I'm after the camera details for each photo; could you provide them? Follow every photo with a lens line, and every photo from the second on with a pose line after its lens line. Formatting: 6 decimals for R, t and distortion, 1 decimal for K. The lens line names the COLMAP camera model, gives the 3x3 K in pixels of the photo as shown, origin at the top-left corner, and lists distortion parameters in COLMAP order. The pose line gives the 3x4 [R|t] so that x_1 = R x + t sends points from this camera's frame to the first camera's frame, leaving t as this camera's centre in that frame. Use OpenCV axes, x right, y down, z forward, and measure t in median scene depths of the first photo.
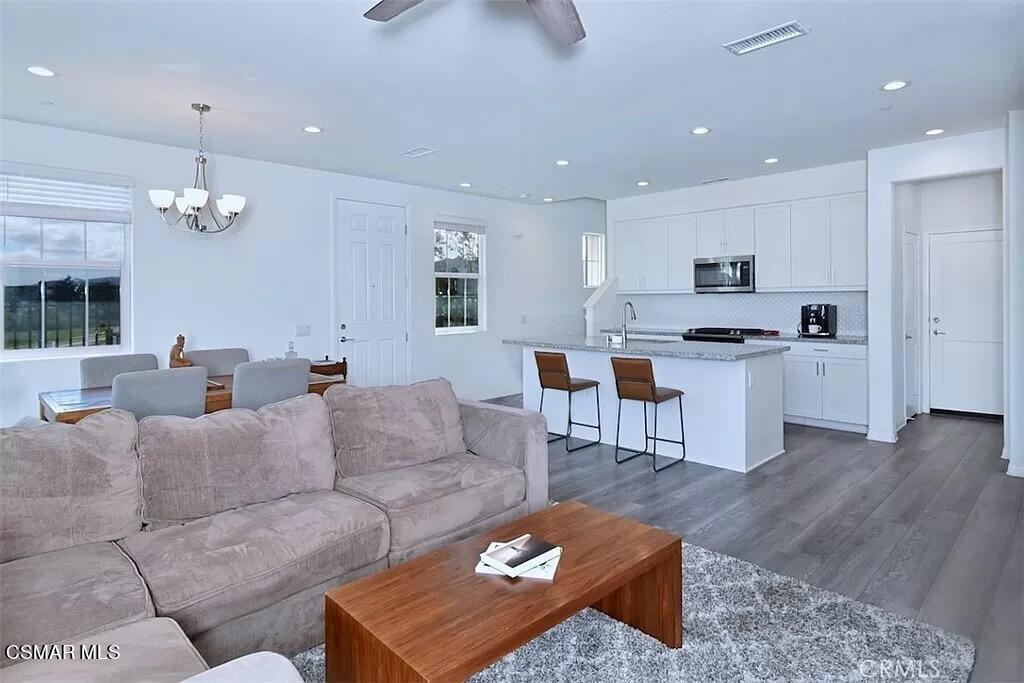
lens RADIAL K [[574.1, 0, 513.8], [0, 574.1, 318.8], [0, 0, 1]] dist [-0.001916, -0.000691]
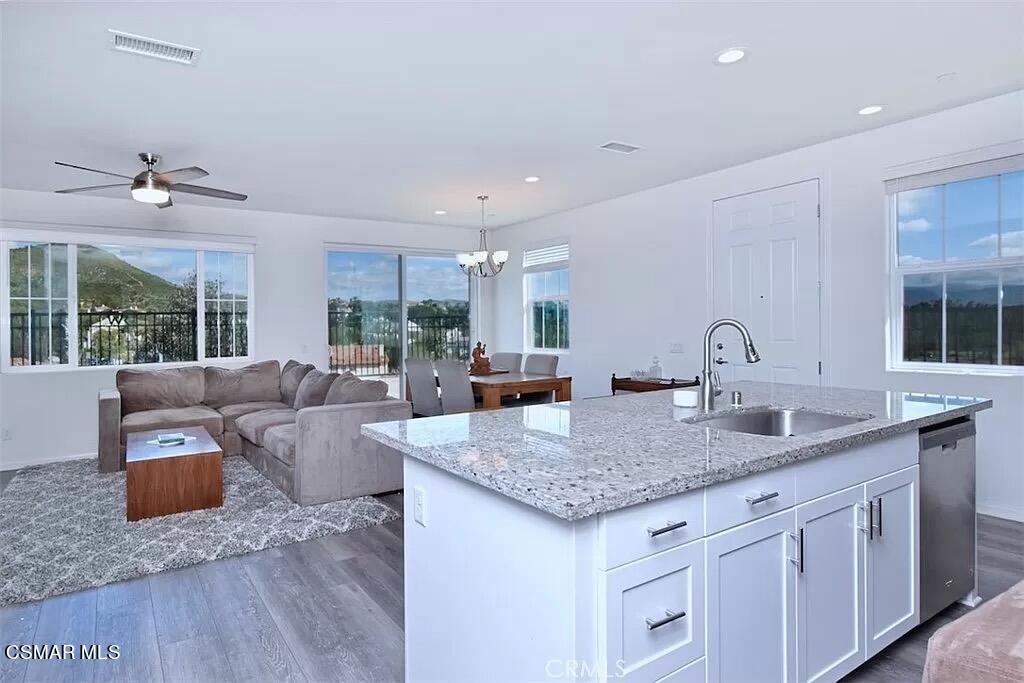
lens RADIAL K [[574.1, 0, 513.8], [0, 574.1, 318.8], [0, 0, 1]] dist [-0.001916, -0.000691]
pose [[-0.192362, 0.002943, -0.981320, 0.995652], [-0.009305, 0.999945, 0.004823, -0.045927], [0.981280, 0.010059, -0.192324, 1.385642]]
